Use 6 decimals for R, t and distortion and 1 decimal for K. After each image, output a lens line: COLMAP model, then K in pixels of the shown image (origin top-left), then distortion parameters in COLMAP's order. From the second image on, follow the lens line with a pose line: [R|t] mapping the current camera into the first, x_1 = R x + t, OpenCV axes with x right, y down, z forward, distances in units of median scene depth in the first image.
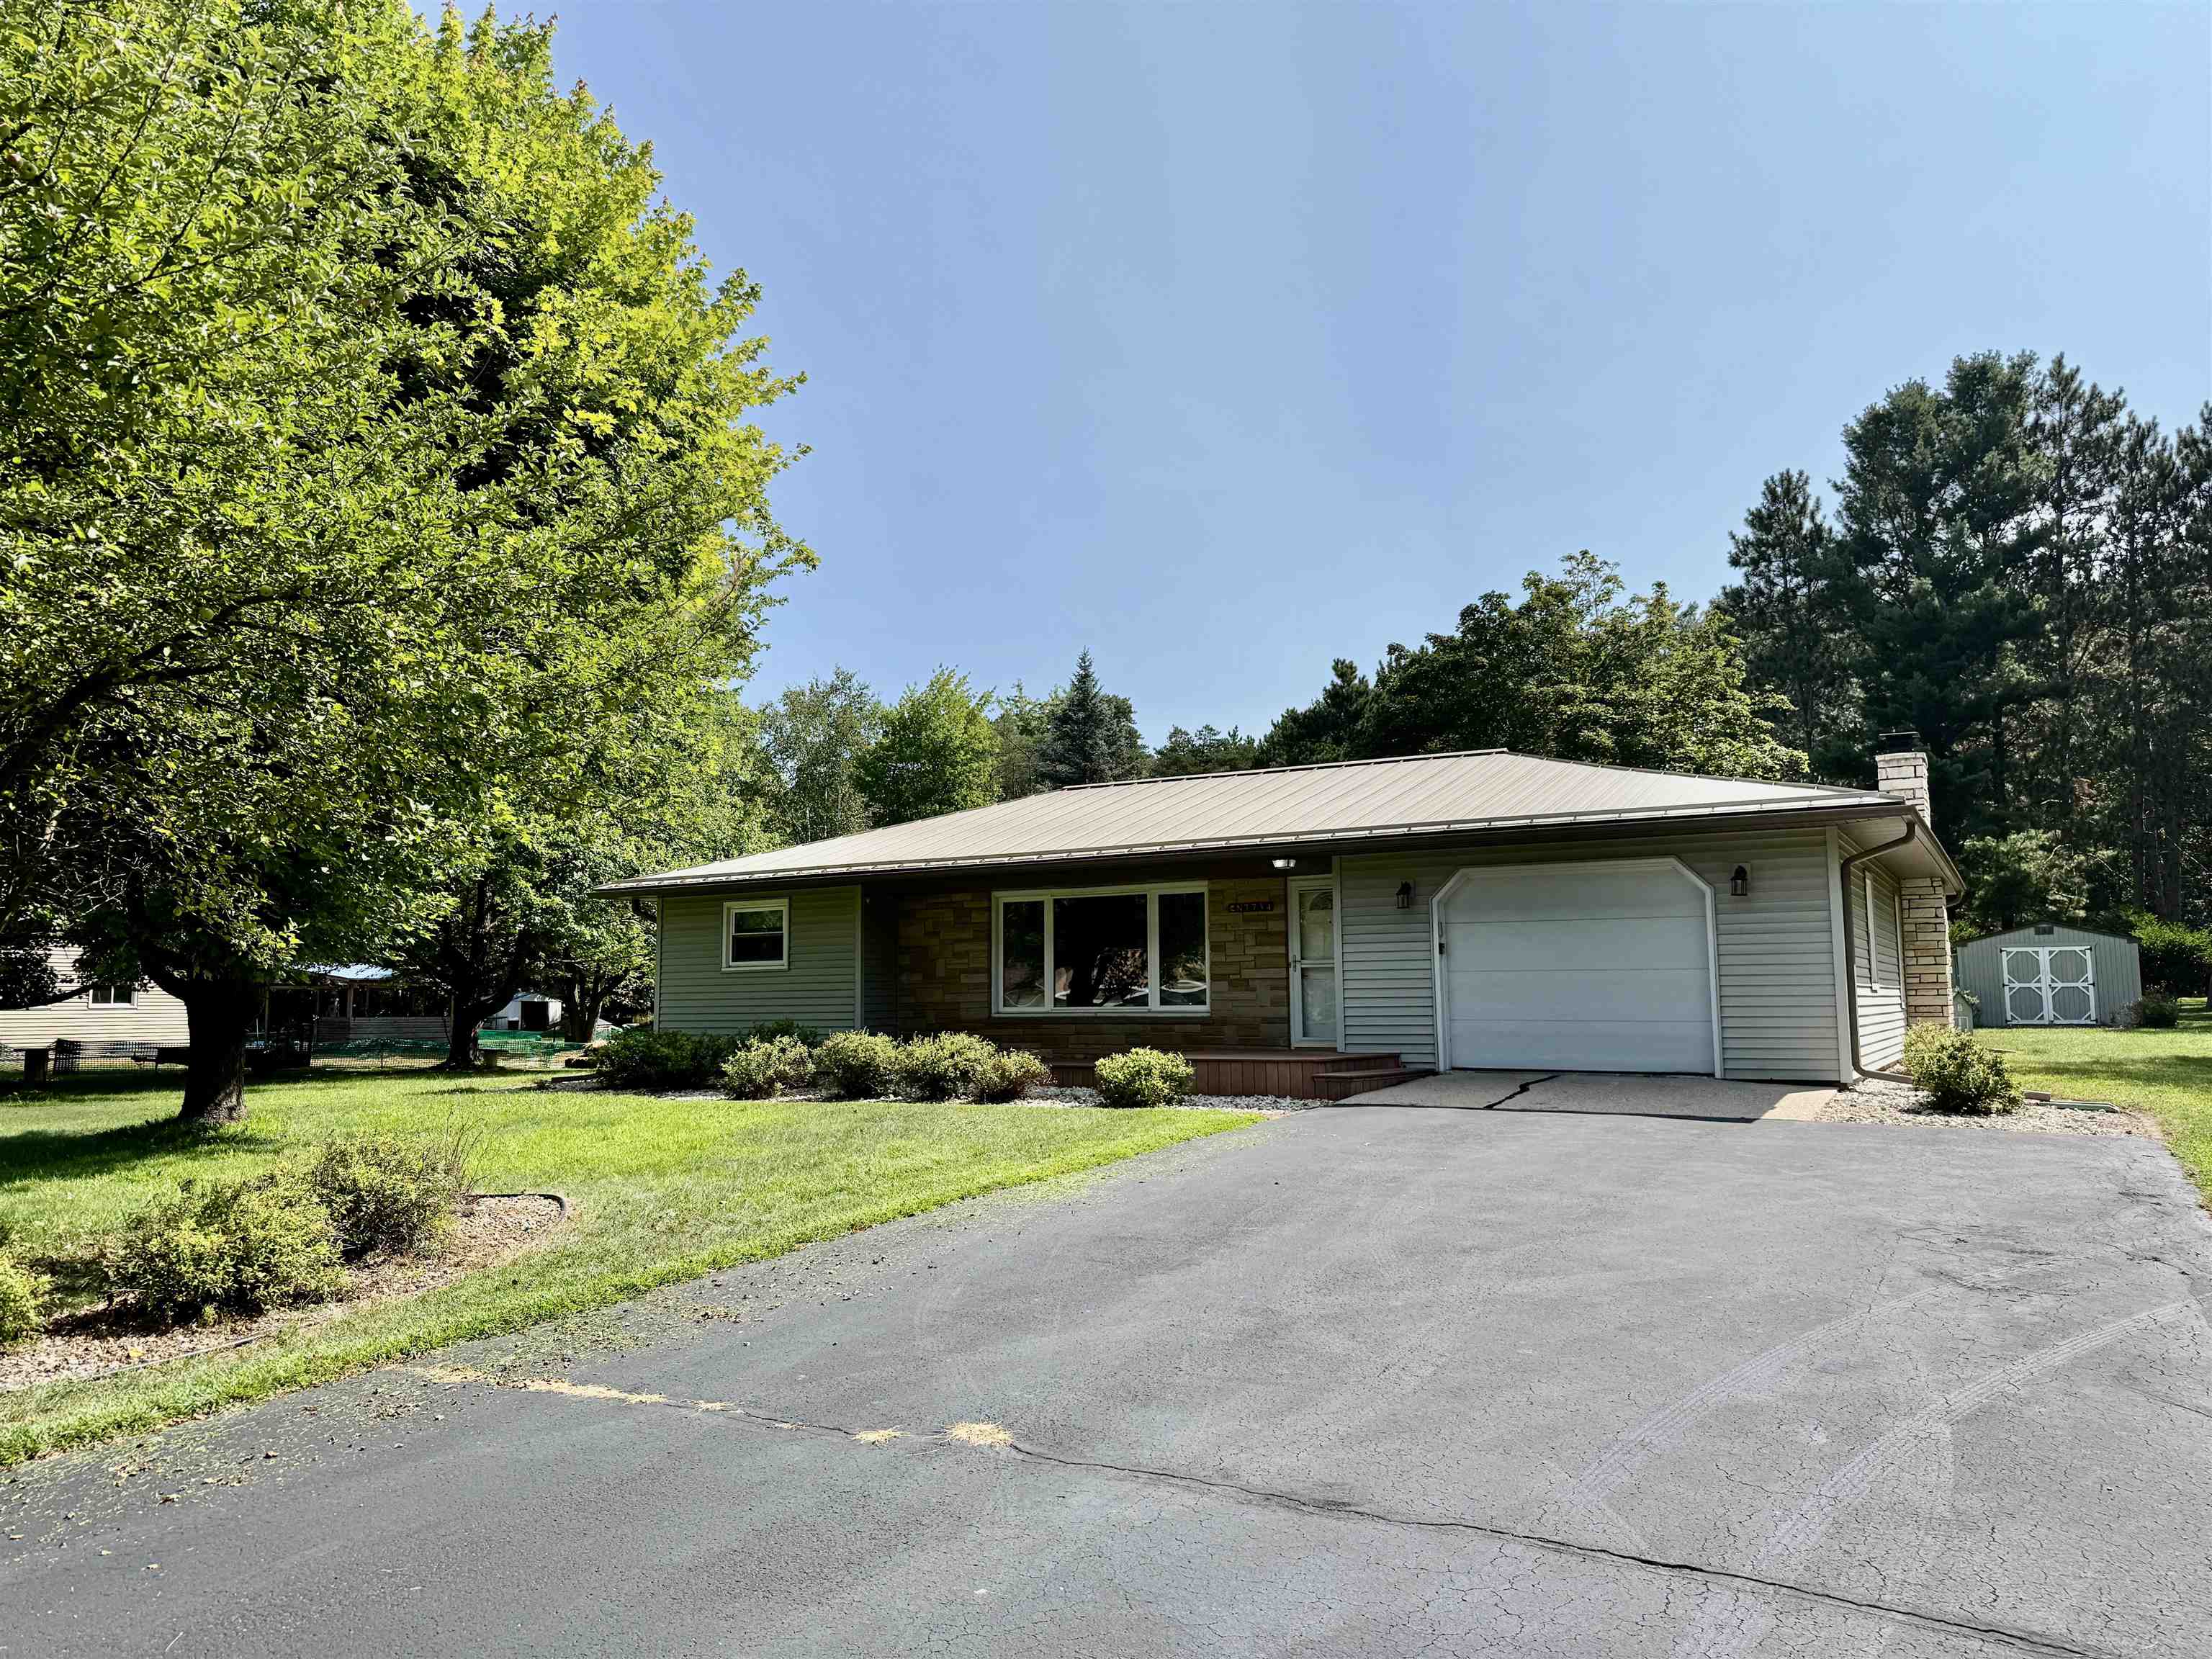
lens RADIAL K [[1604.2, 0, 1106.0], [0, 1604.2, 829.5], [0, 0, 1]] dist [0.064946, -0.053935]
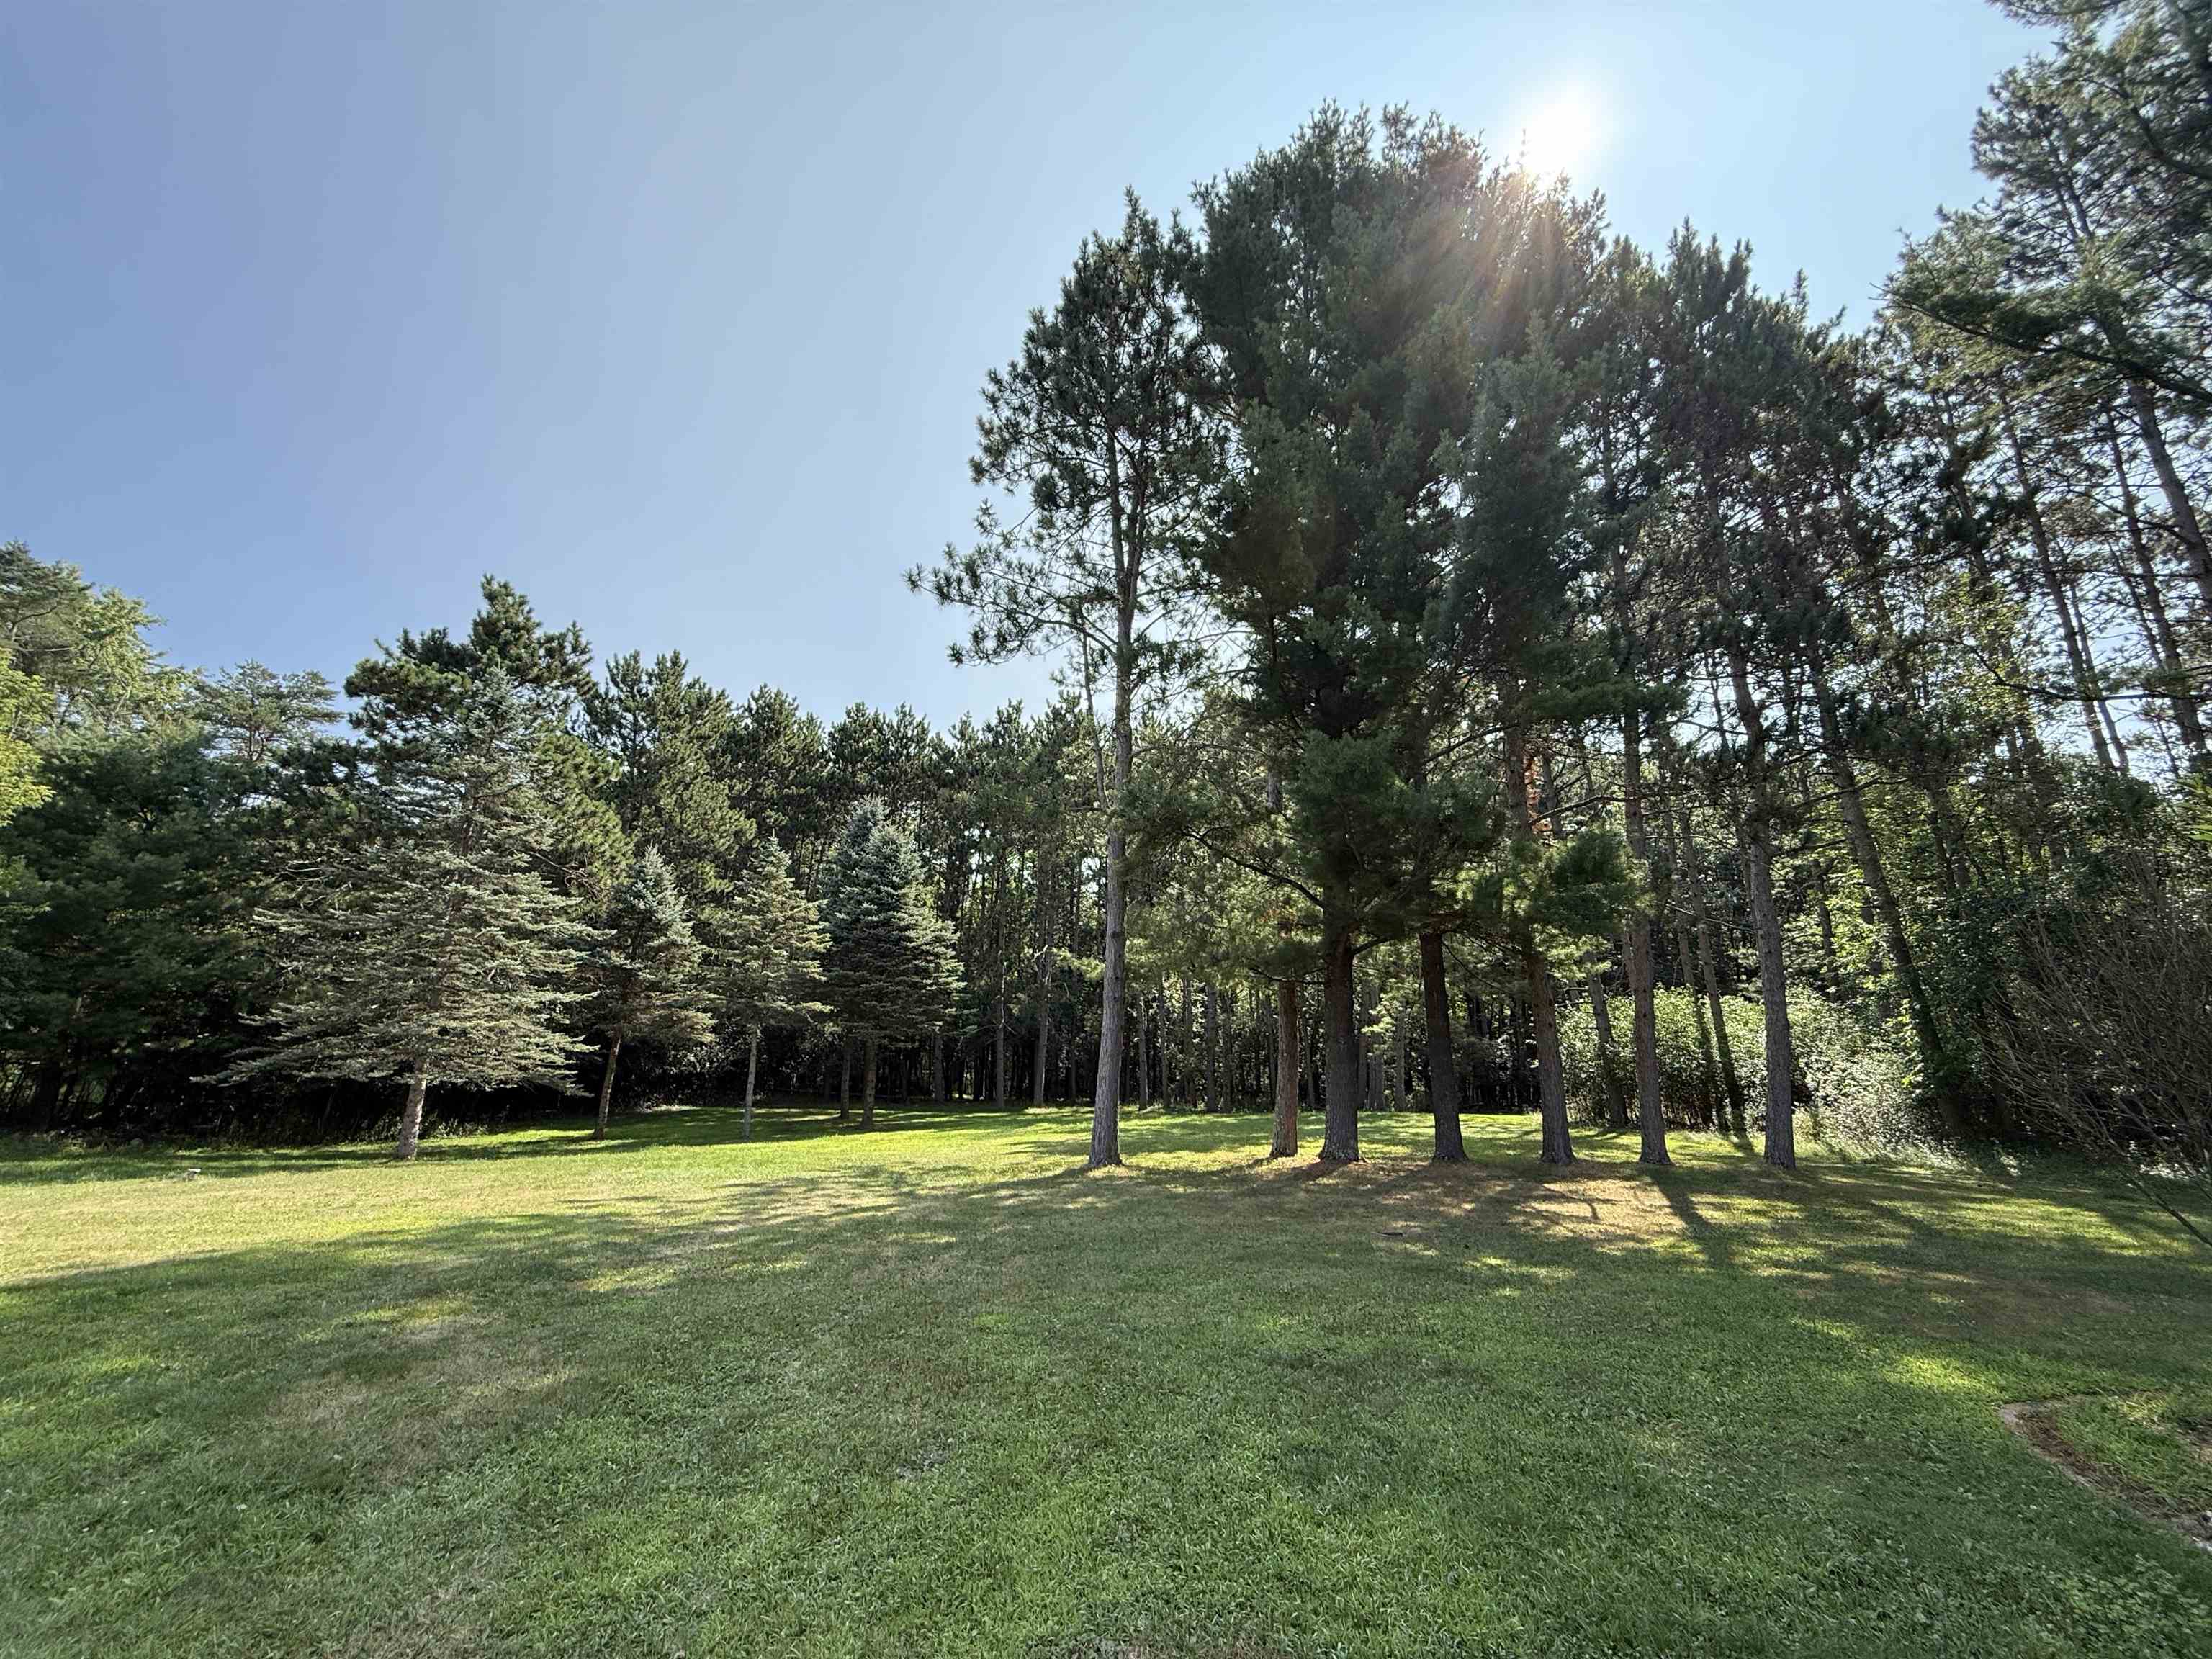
lens RADIAL K [[888.4, 0, 1106.0], [0, 888.4, 829.5], [0, 0, 1]] dist [0.000431, 0.000597]
pose [[0.875734, 0.174119, 0.450303, 0.338314], [-0.094579, 0.976501, -0.193649, 0.075747], [-0.473440, 0.126996, 0.871623, 0.841916]]
